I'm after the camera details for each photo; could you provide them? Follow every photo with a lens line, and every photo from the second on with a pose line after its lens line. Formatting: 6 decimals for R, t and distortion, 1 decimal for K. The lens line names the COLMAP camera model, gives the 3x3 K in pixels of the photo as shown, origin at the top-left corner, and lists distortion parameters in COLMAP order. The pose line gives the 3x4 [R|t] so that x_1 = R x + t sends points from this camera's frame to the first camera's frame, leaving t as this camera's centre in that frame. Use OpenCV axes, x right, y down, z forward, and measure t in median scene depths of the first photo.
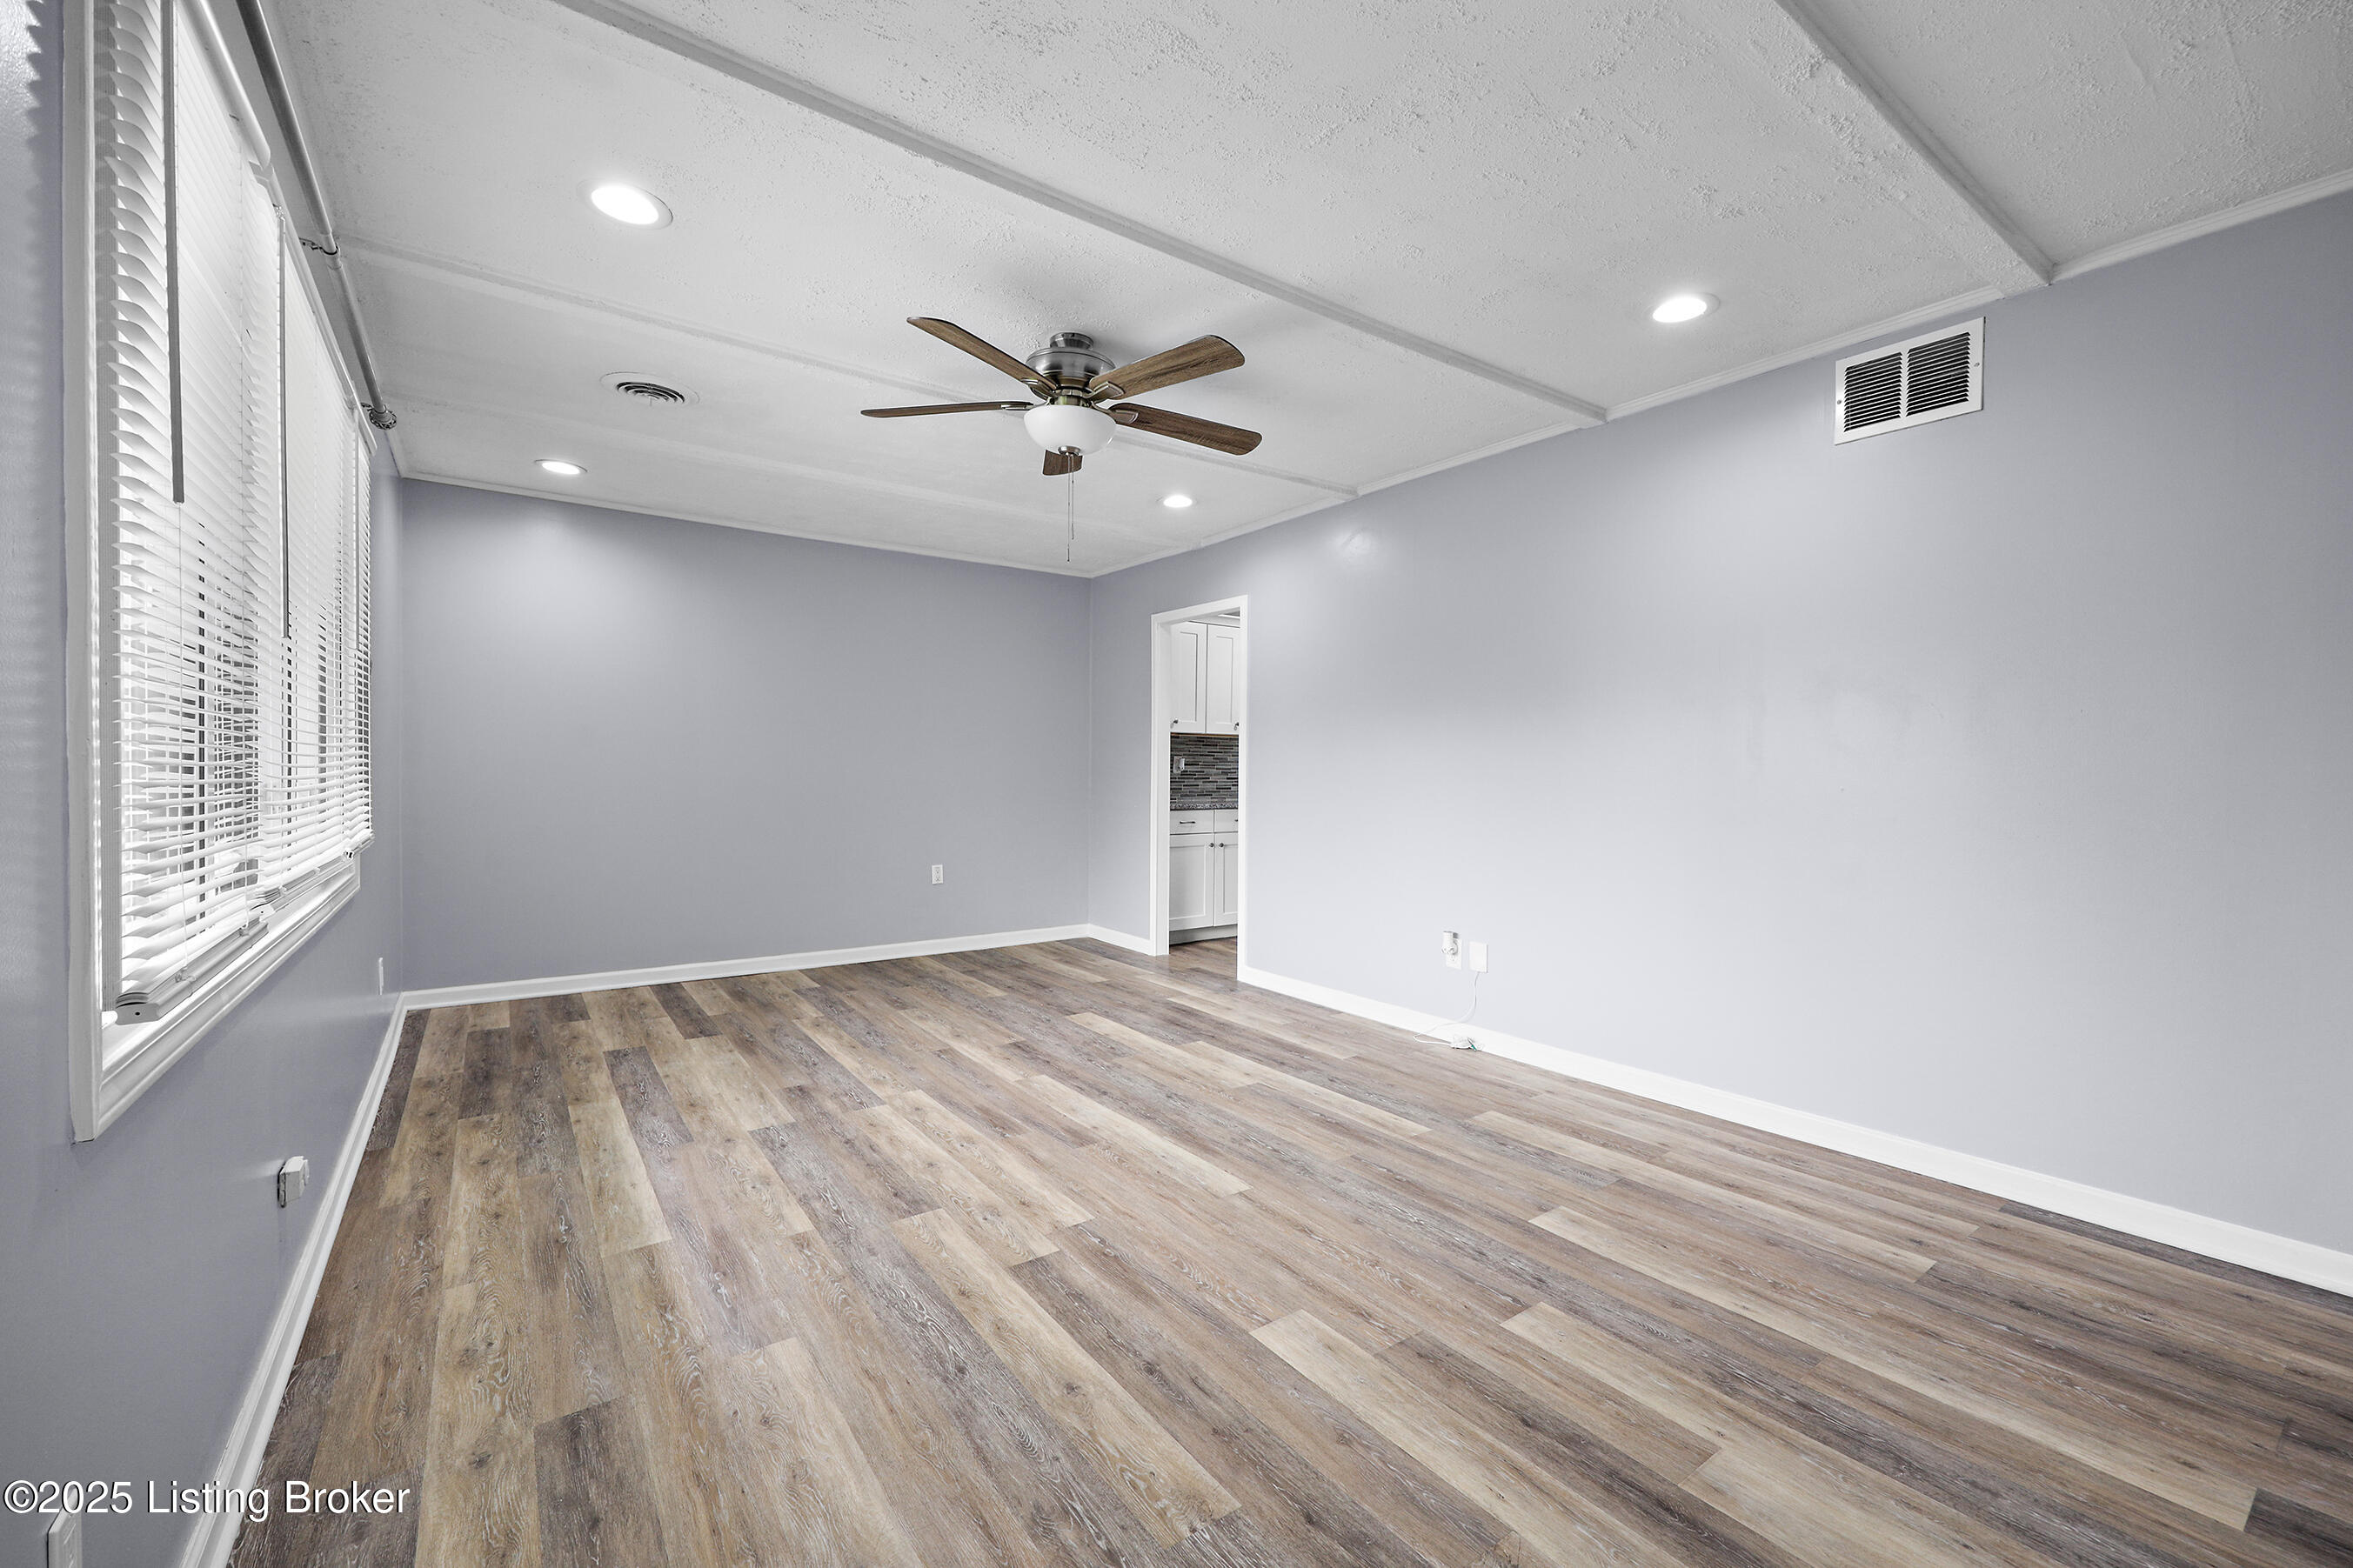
lens RADIAL K [[951.8, 0, 1185.1], [0, 951.8, 766.1], [0, 0, 1]] dist [-0.000763, 0.000052]
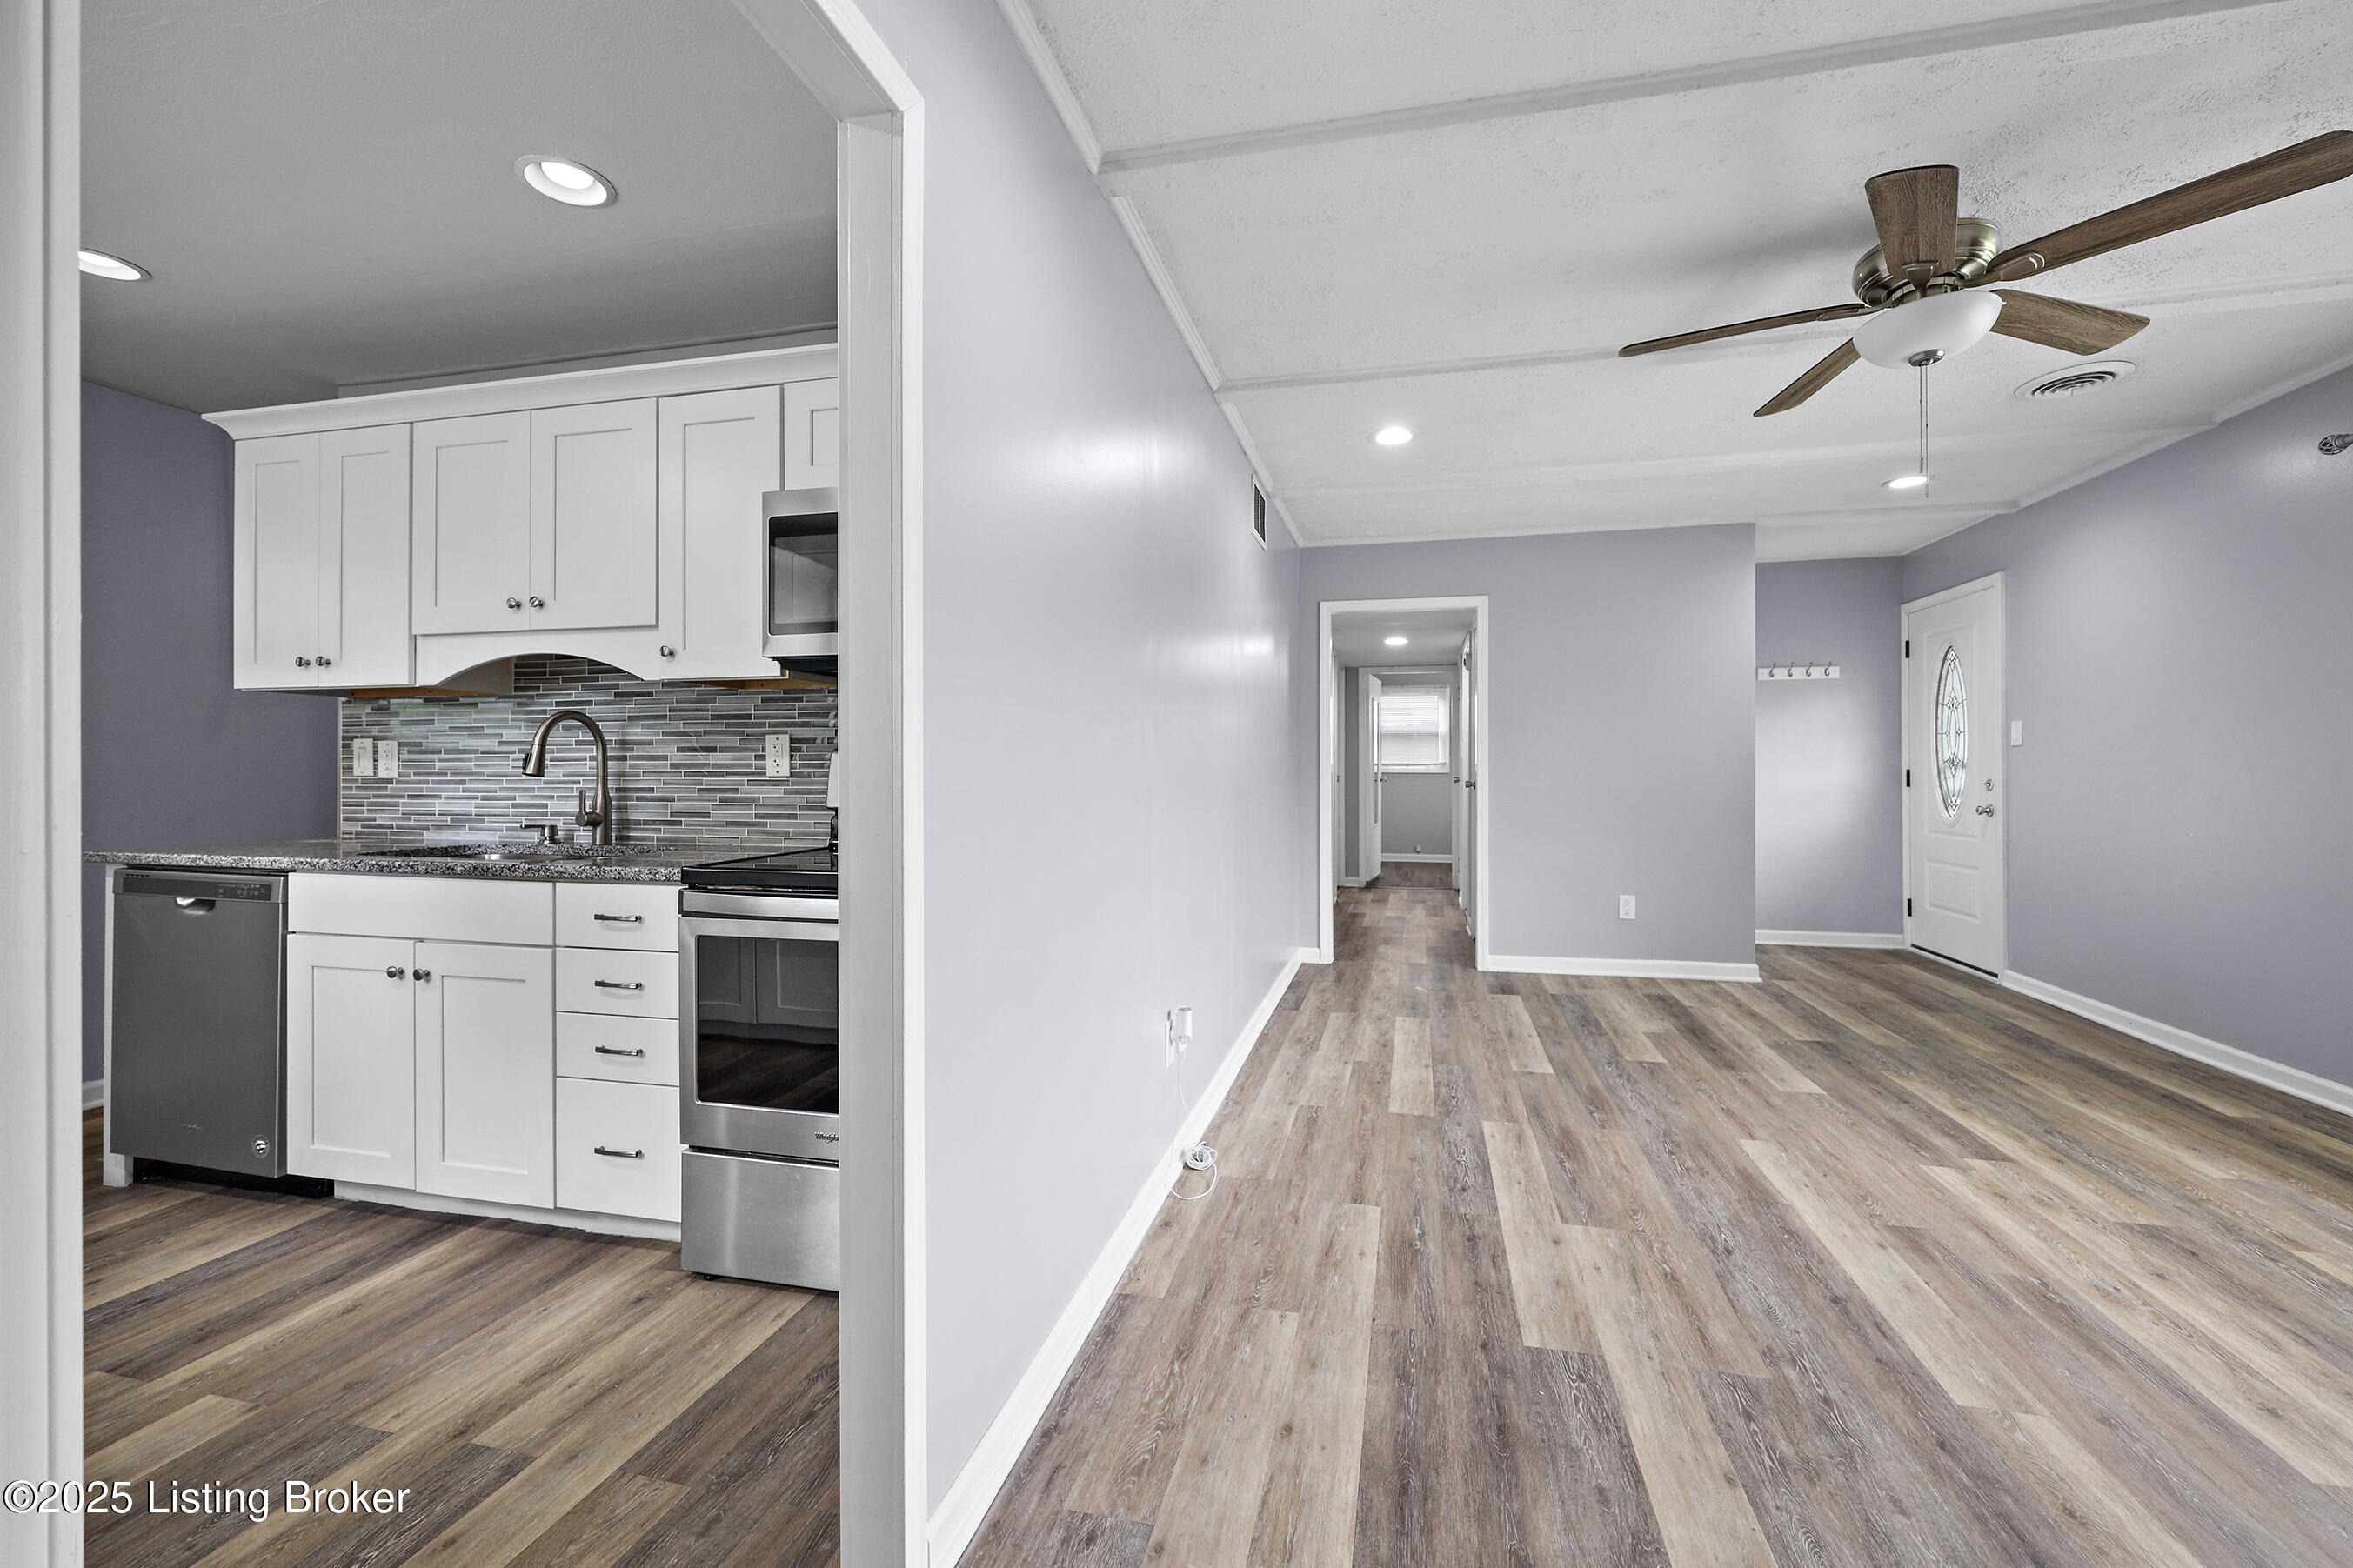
lens RADIAL K [[951.8, 0, 1185.1], [0, 951.8, 766.1], [0, 0, 1]] dist [-0.000763, 0.000052]
pose [[-0.650118, 0.000048, 0.759833, -0.324393], [-0.000998, 0.999999, -0.000916, 0.005277], [-0.759833, -0.001354, -0.650117, 2.013662]]
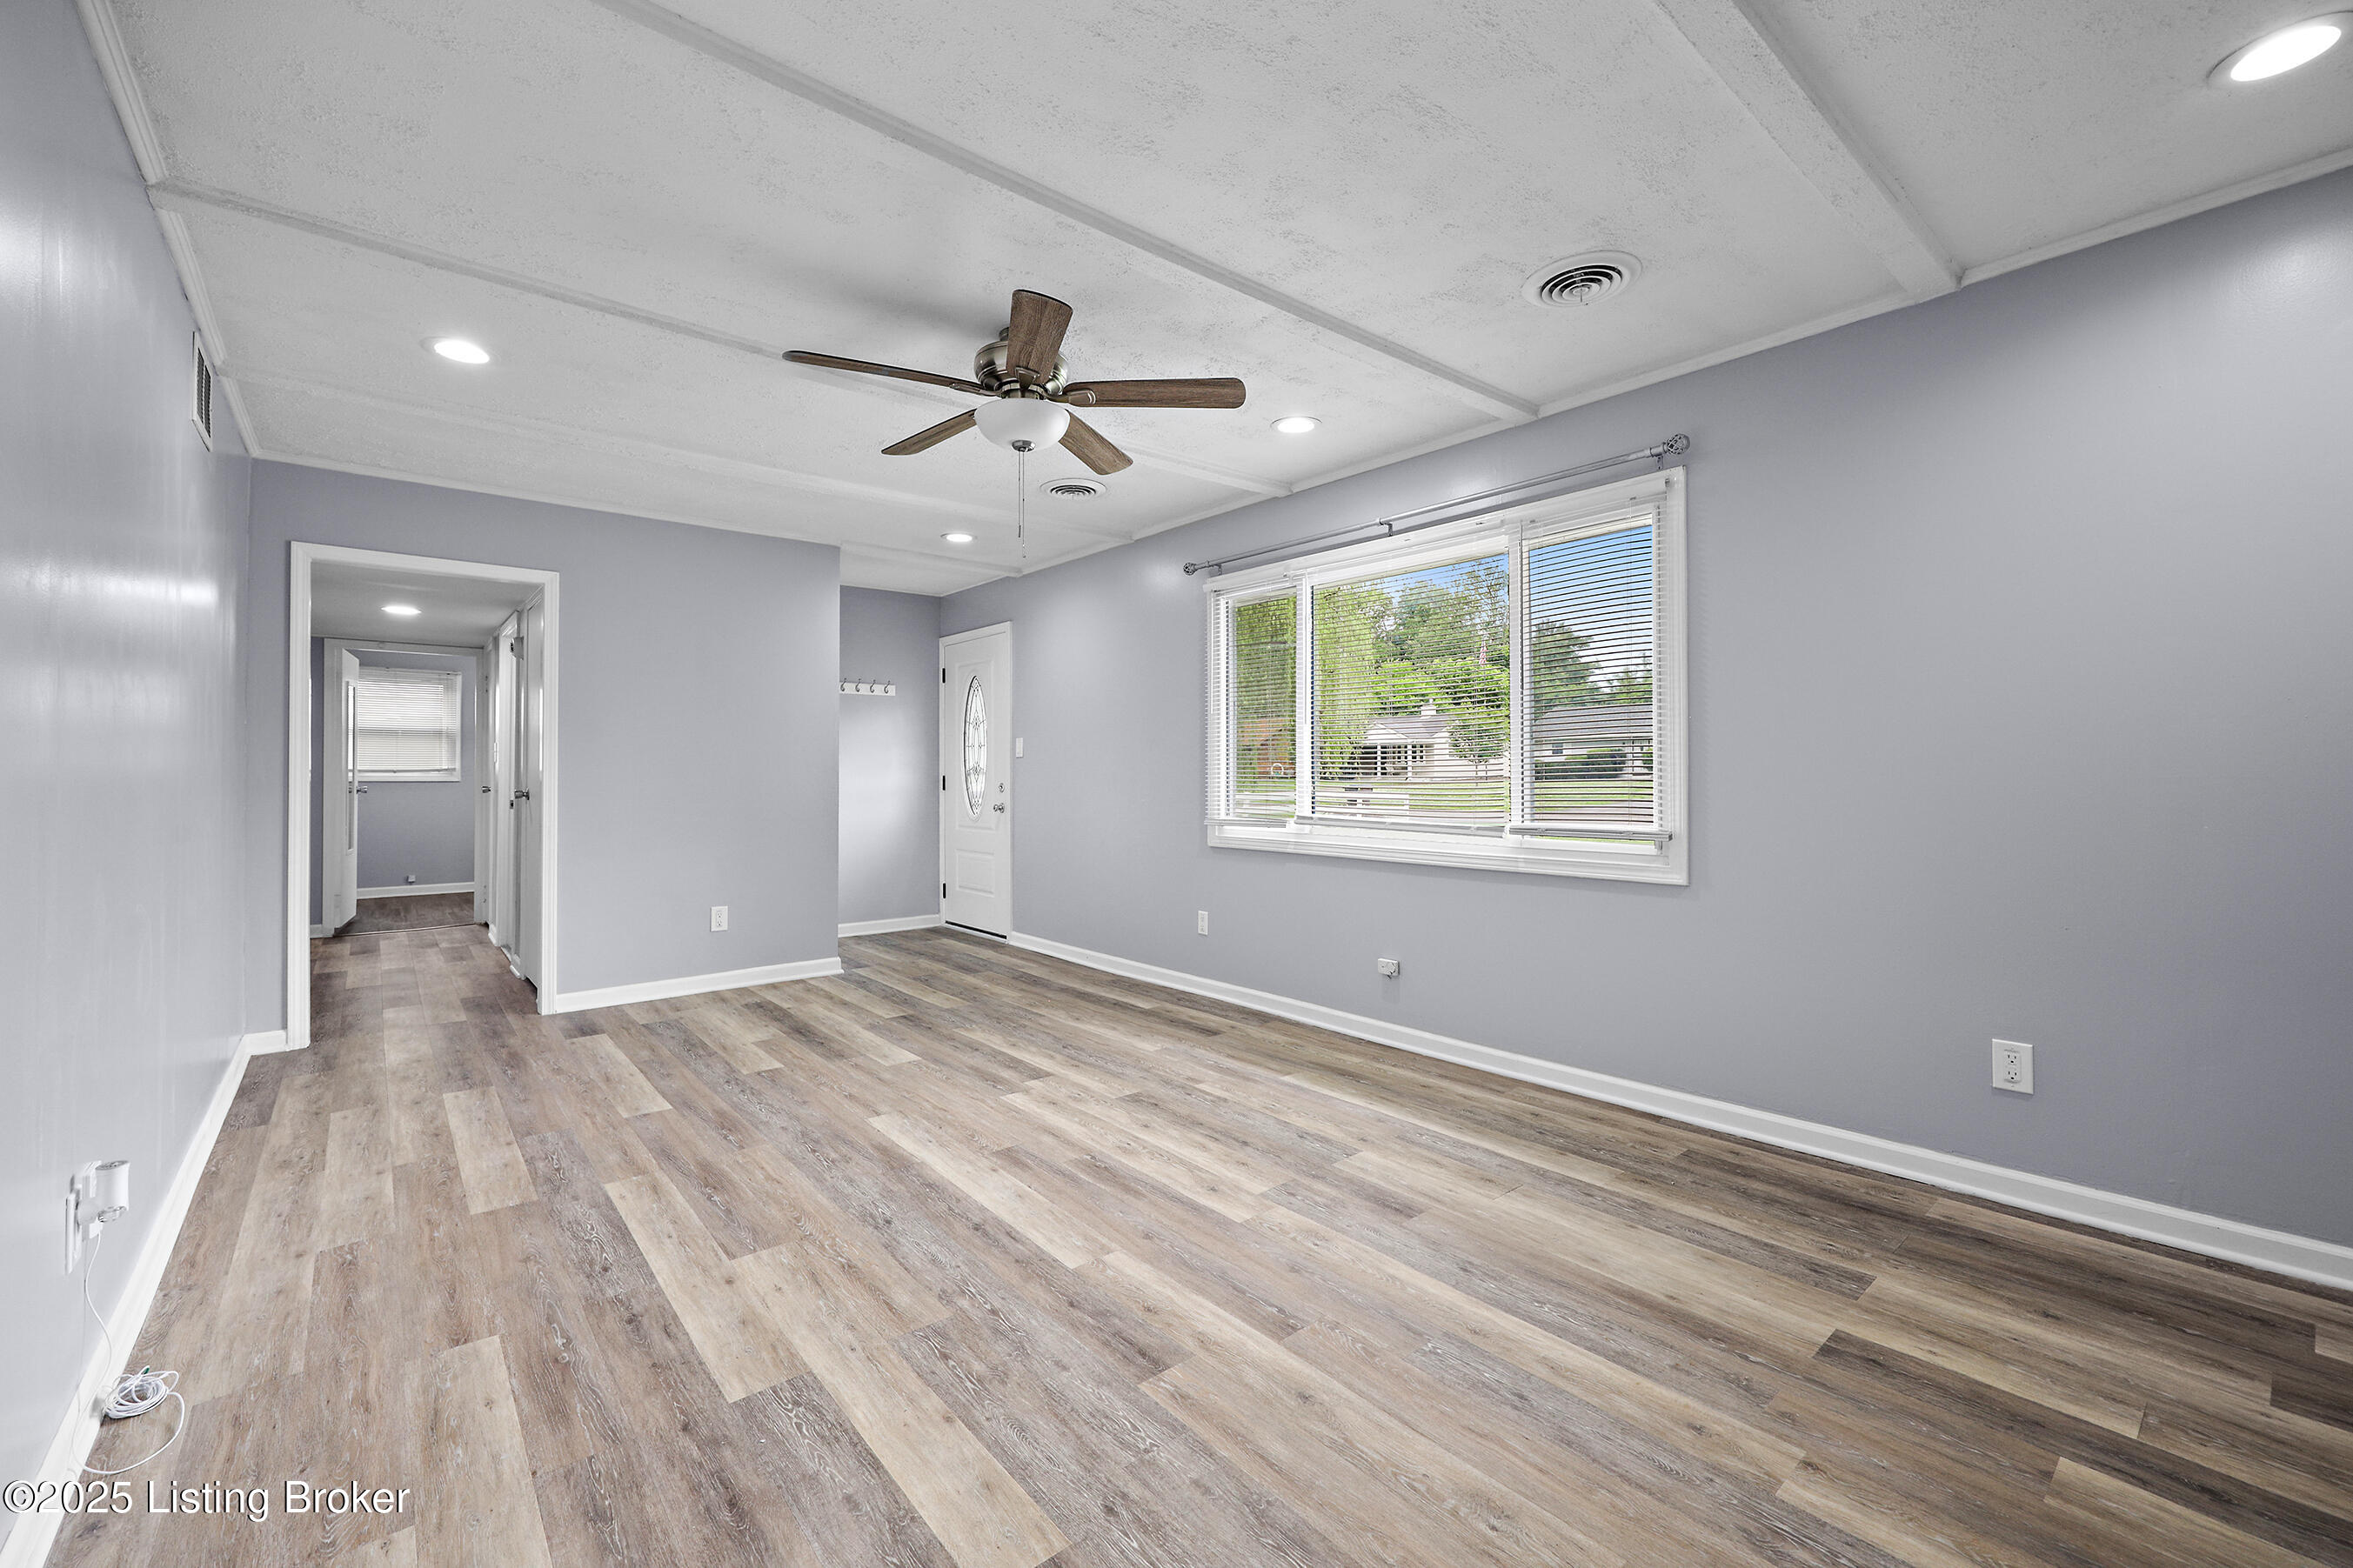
lens RADIAL K [[968.2, 0, 1194.9], [0, 968.2, 766.9], [0, 0, 1]] dist [-0.001418, 0.000396]
pose [[-0.996562, -0.001305, -0.082838, -0.219604], [-0.000627, 0.999966, -0.008212, 0.006335], [0.082846, -0.008132, -0.996529, 2.046580]]
